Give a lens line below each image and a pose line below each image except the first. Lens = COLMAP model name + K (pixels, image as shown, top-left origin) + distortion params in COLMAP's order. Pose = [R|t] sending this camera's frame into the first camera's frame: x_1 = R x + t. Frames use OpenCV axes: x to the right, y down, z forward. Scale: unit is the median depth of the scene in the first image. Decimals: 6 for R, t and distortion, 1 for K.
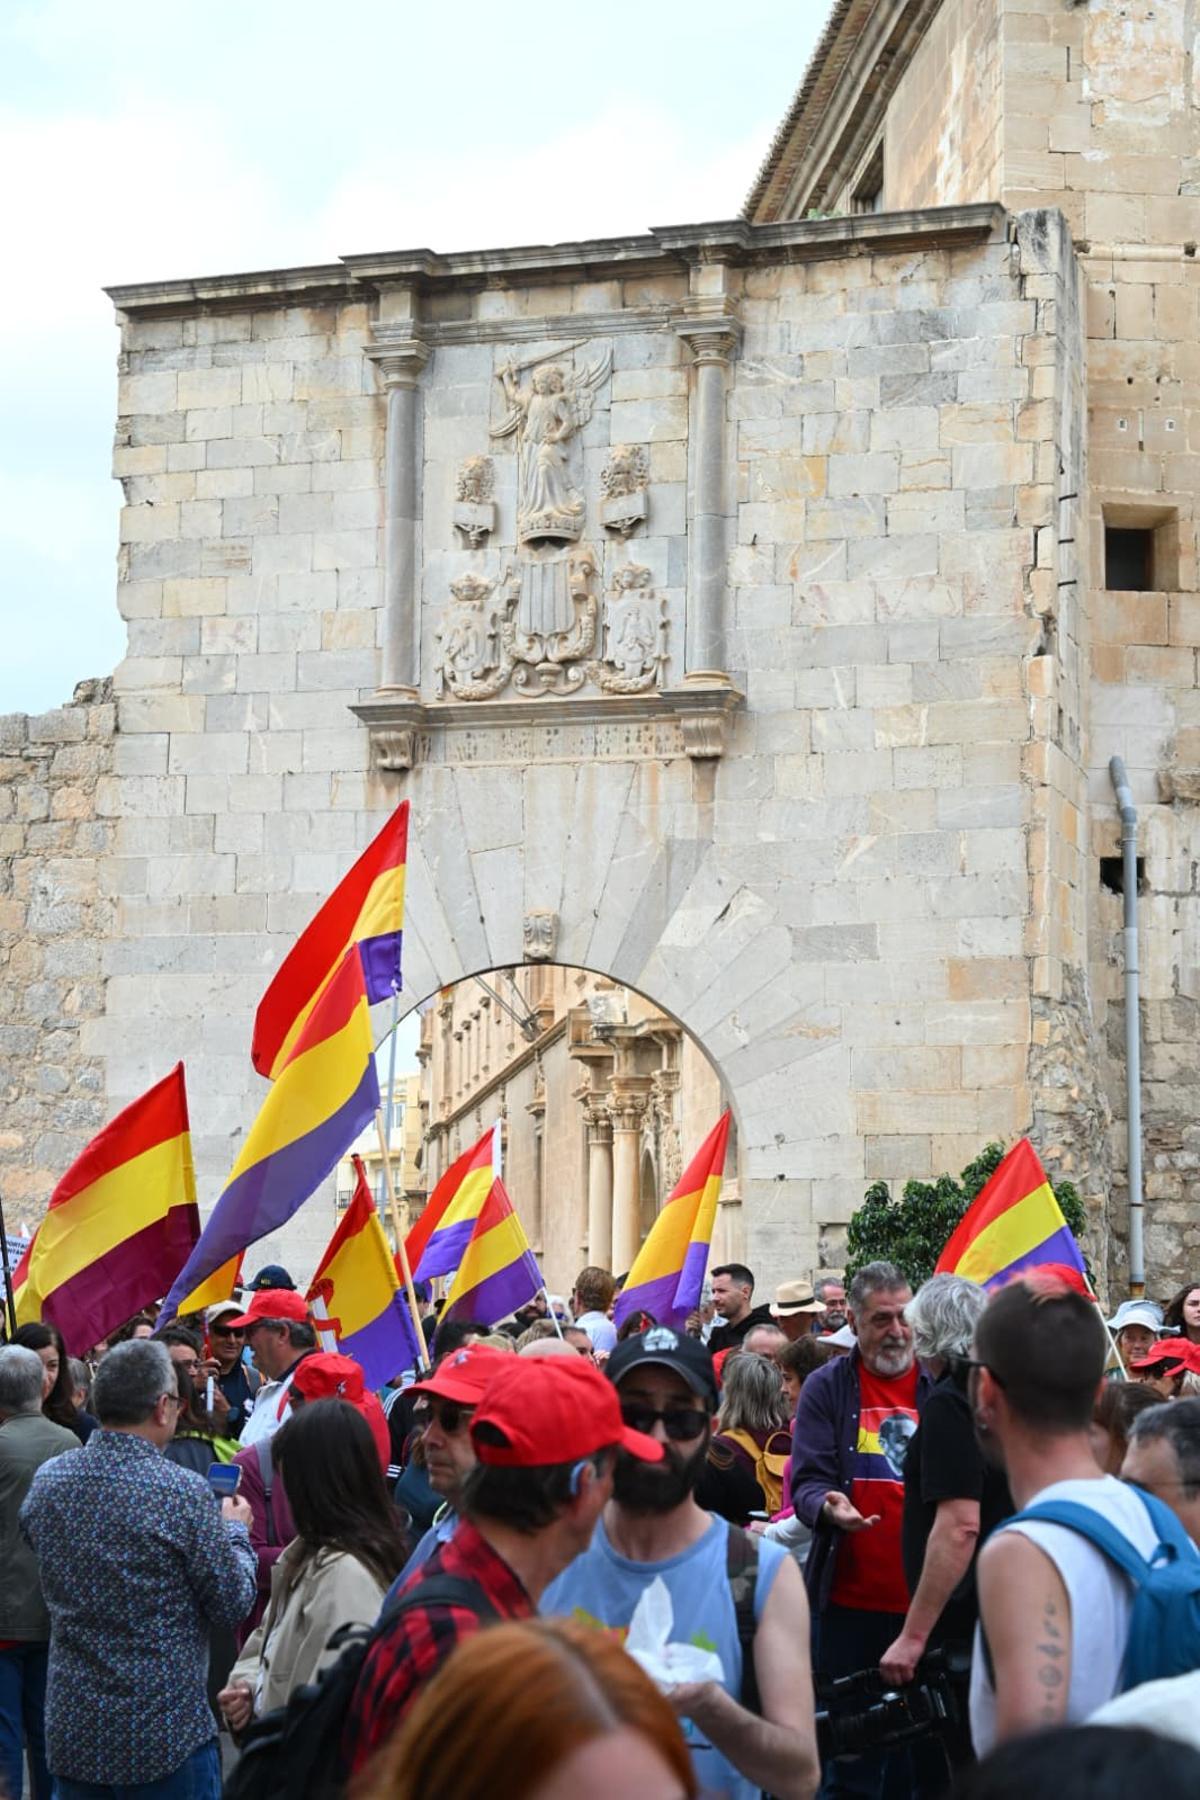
lens RADIAL K [[3704.2, 0, 600.1], [0, 3704.2, 876.7], [0, 0, 1]] dist [0.005045, -0.151146]
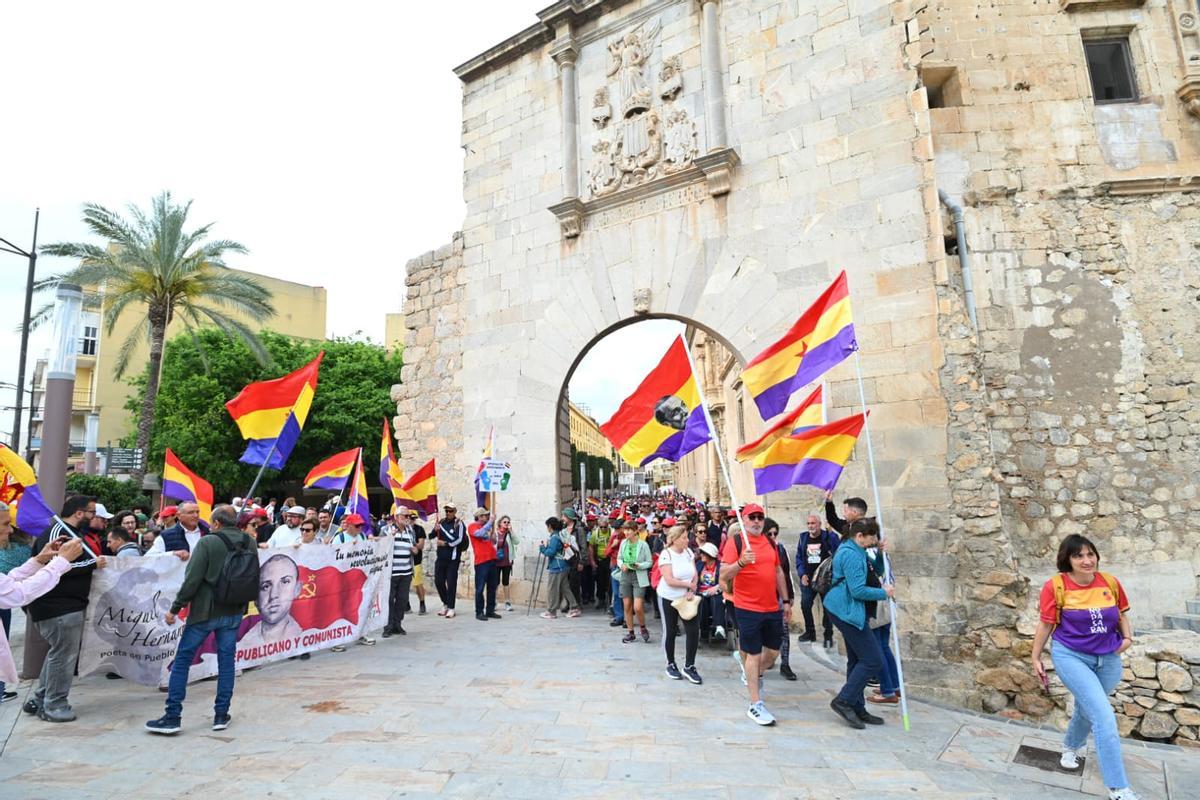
lens RADIAL K [[580.5, 0, 600.0], [0, 580.5, 400.0], [0, 0, 1]] dist [-0.029500, -0.001694]
pose [[0.979838, -0.066211, -0.188505, 0.016184], [0.059812, 0.997430, -0.039444, 0.078037], [0.190633, 0.027374, 0.981280, 0.685692]]
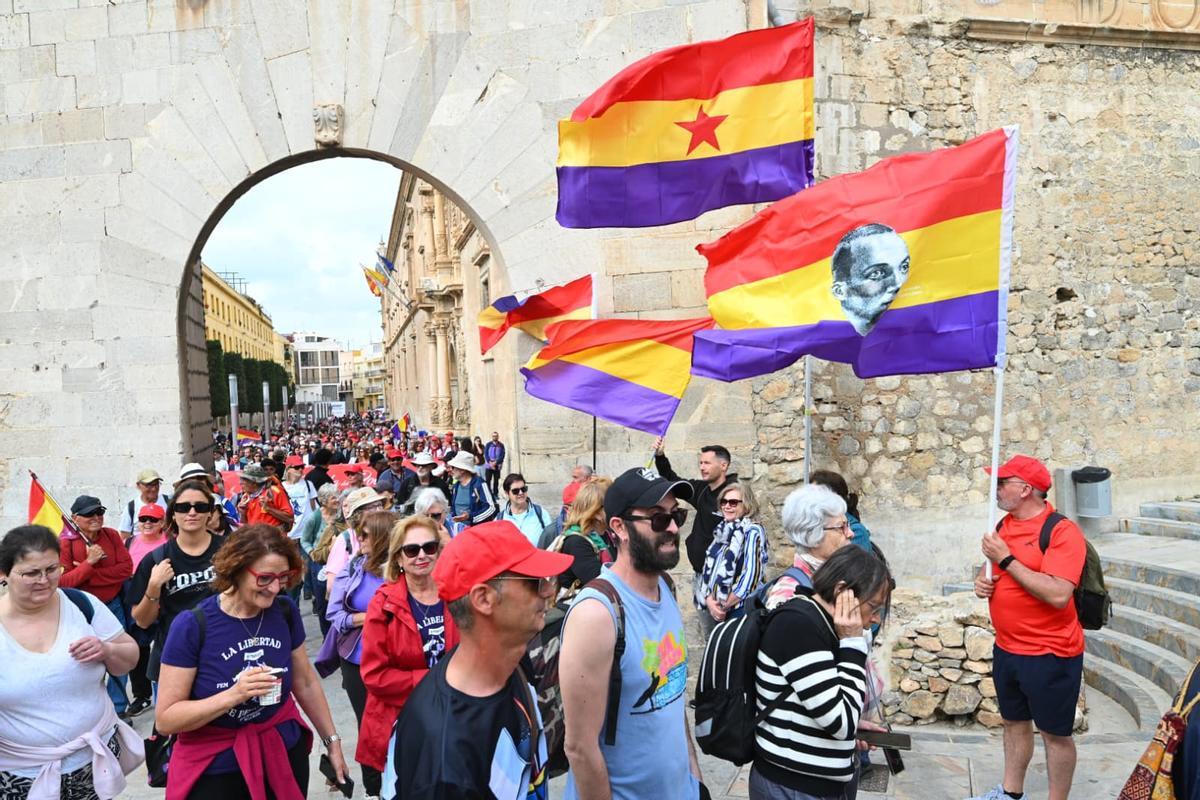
lens RADIAL K [[865.5, 0, 598.4], [0, 865.5, 396.7], [0, 0, 1]] dist [0.017180, 0.001346]
pose [[0.984310, -0.054198, 0.167917, 0.017512], [0.033976, 0.992066, 0.121040, 0.070960], [-0.173145, -0.113436, 0.978342, 0.690956]]
